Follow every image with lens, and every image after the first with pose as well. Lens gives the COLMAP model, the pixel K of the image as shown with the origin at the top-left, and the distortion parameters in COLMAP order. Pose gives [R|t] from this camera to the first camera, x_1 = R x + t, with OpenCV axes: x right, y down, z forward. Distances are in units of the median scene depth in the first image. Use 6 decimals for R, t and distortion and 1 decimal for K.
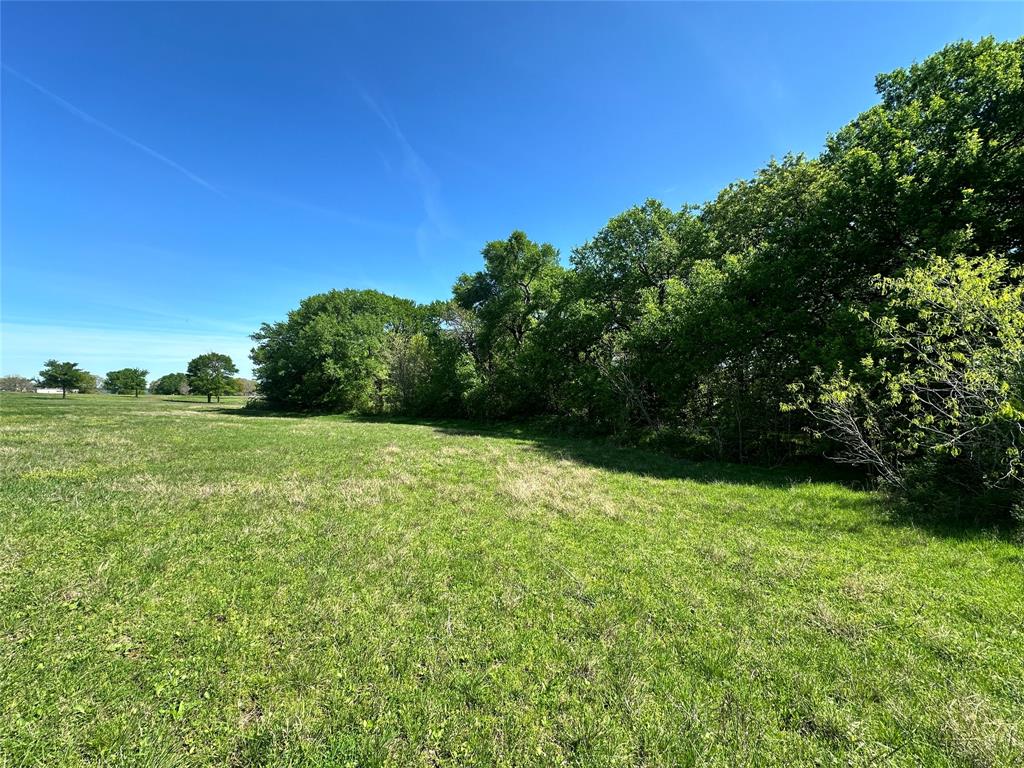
lens RADIAL K [[408.7, 0, 513.6], [0, 408.7, 382.5], [0, 0, 1]] dist [0.000169, 0.000175]
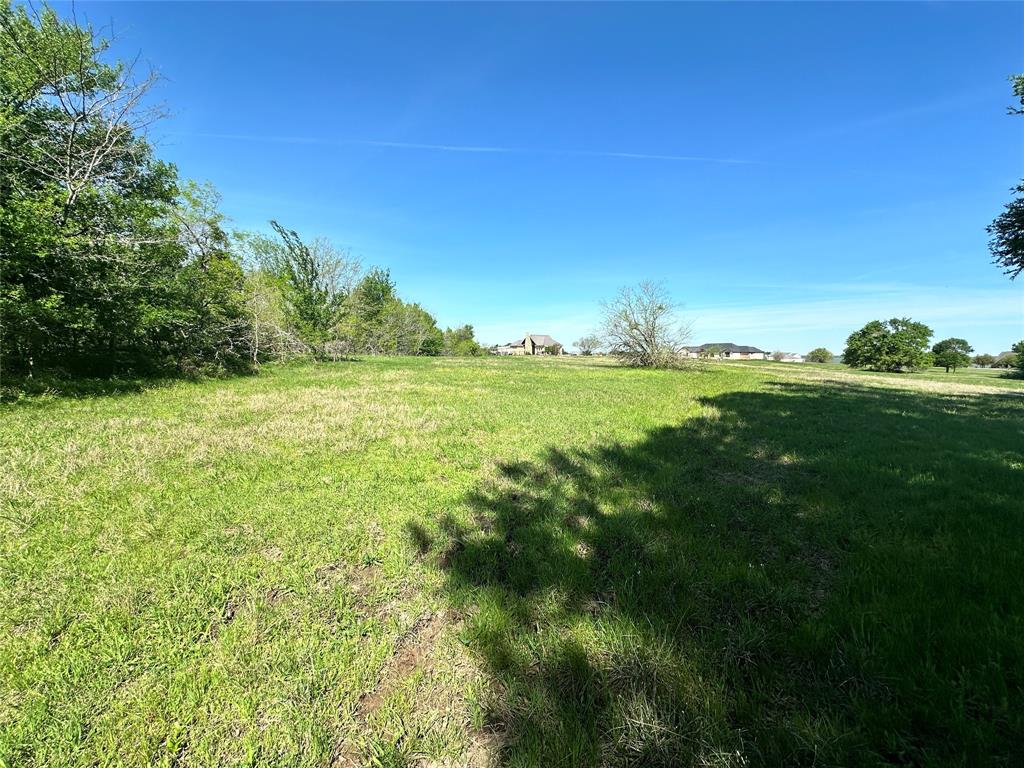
lens RADIAL K [[408.7, 0, 513.6], [0, 408.7, 382.5], [0, 0, 1]] dist [0.000169, 0.000175]
pose [[0.211324, 0.064463, -0.975288, 0.921822], [0.012564, 0.997561, 0.068658, -0.089846], [0.977335, -0.026763, 0.209999, -2.129473]]
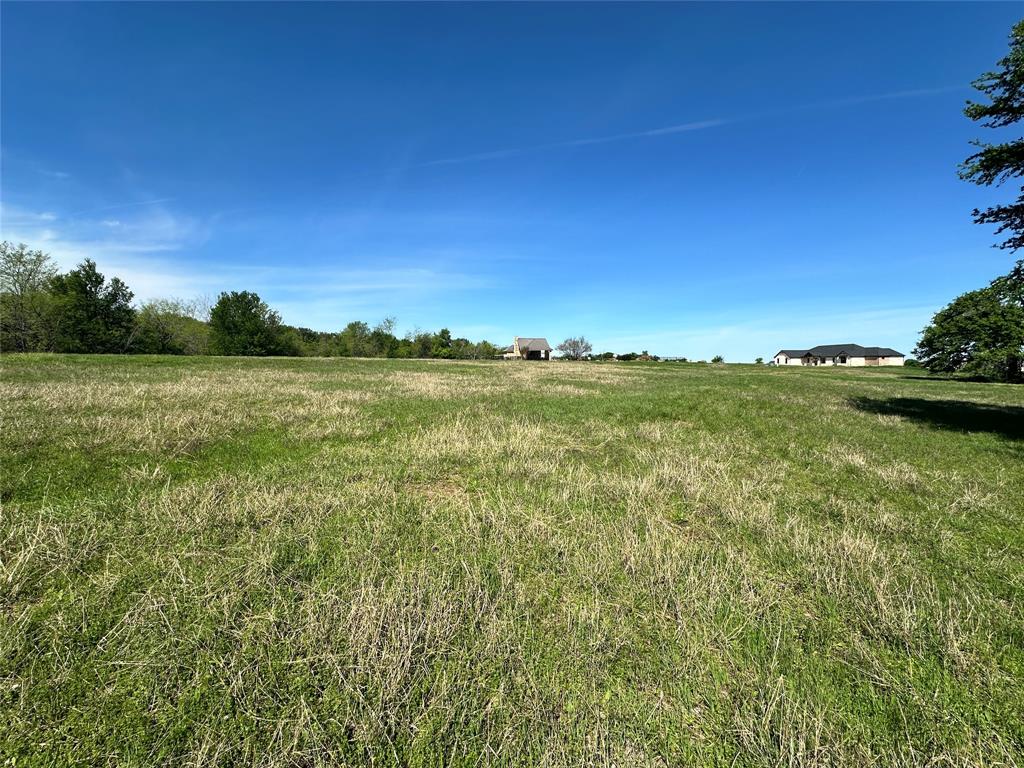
lens RADIAL K [[408.7, 0, 513.6], [0, 408.7, 382.5], [0, 0, 1]] dist [0.000169, 0.000175]
pose [[-0.136465, 0.036600, -0.989969, 0.539831], [0.019560, 0.999222, 0.034245, -0.037695], [0.990452, -0.014690, -0.137075, -0.940770]]
